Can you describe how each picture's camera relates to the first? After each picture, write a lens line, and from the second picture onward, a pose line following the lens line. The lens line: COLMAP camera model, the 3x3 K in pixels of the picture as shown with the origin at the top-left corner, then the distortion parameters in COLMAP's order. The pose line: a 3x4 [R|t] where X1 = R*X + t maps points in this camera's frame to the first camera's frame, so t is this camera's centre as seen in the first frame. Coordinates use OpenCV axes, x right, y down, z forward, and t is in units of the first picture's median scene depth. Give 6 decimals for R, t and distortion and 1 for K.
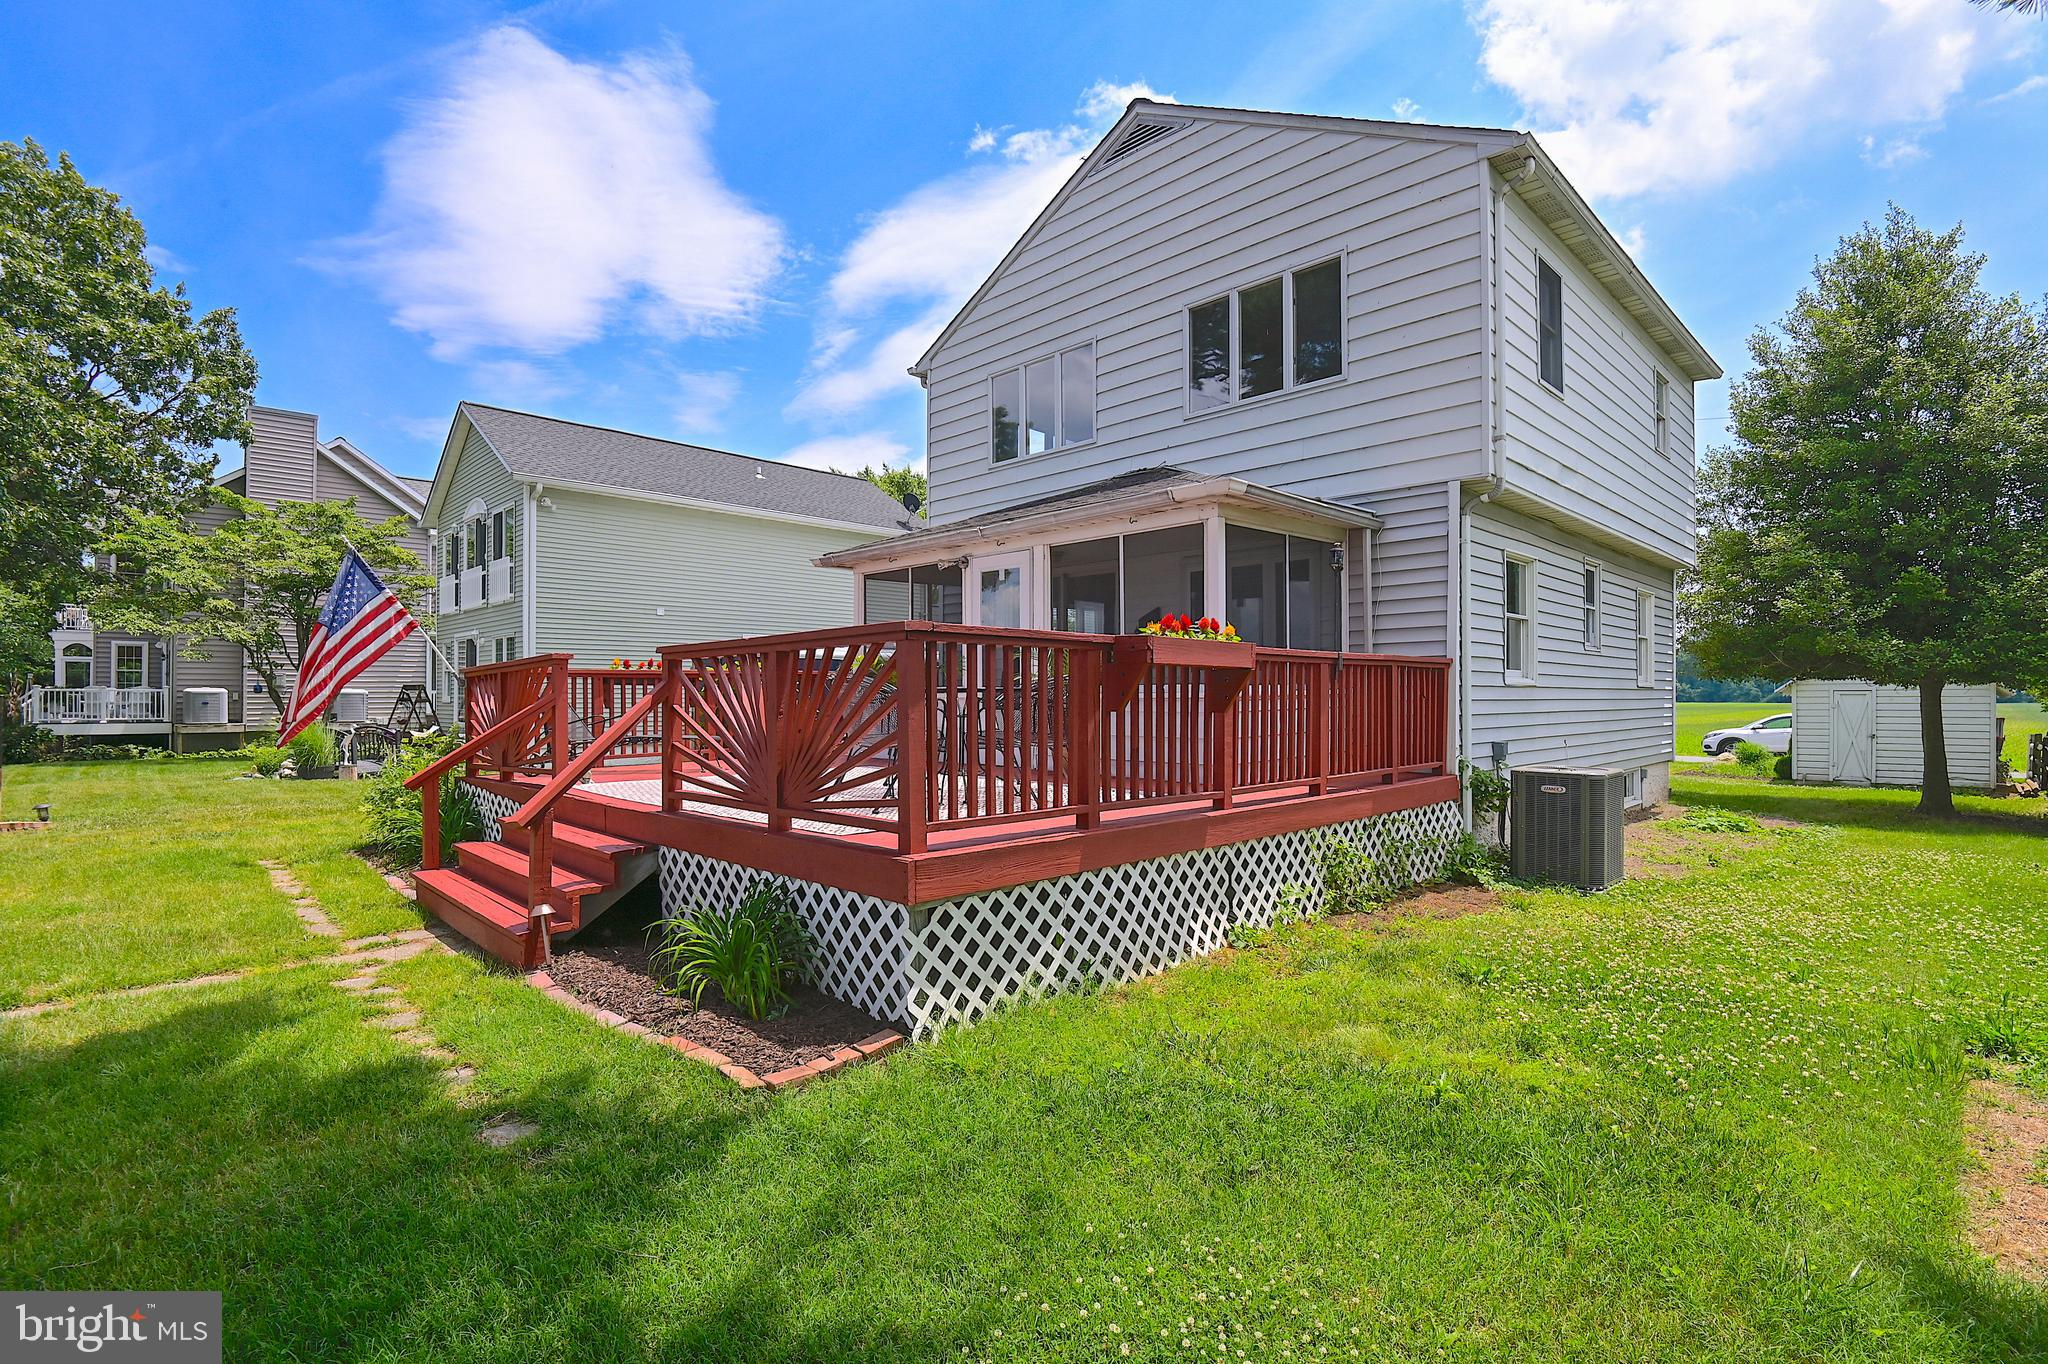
lens RADIAL K [[957.2, 0, 1031.2], [0, 957.2, 694.3], [0, 0, 1]] dist [-0.038901, -0.002978]
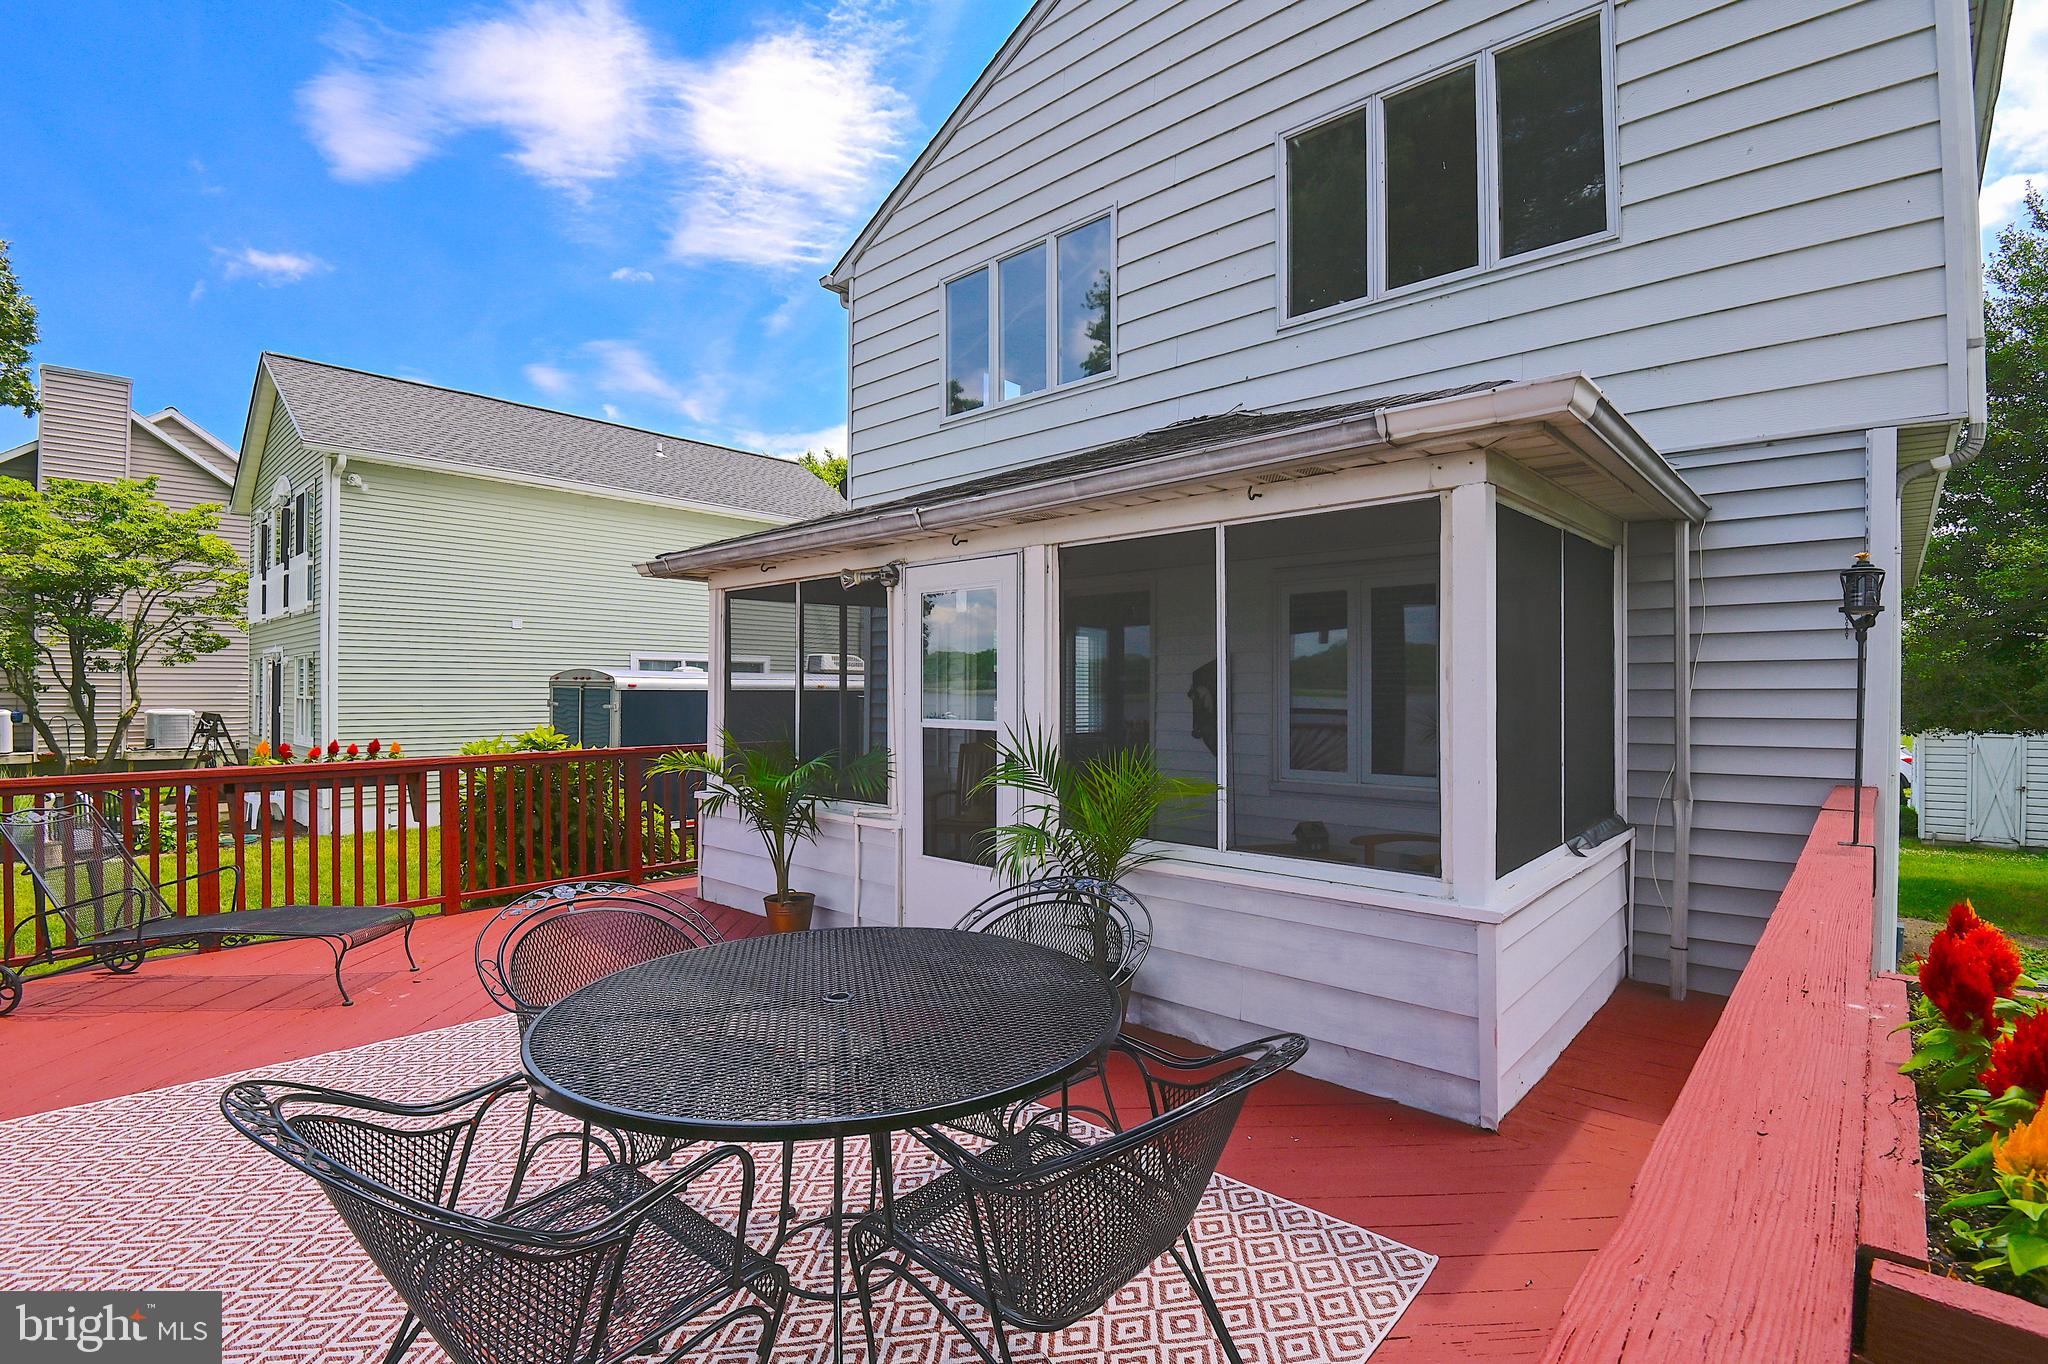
lens RADIAL K [[957.2, 0, 1014.5], [0, 957.2, 699.2], [0, 0, 1]] dist [-0.038901, -0.002978]
pose [[0.999468, 0.004961, 0.032224, -0.015818], [-0.005240, 0.999949, 0.008597, -0.064793], [-0.032180, -0.008761, 0.999444, 0.405098]]
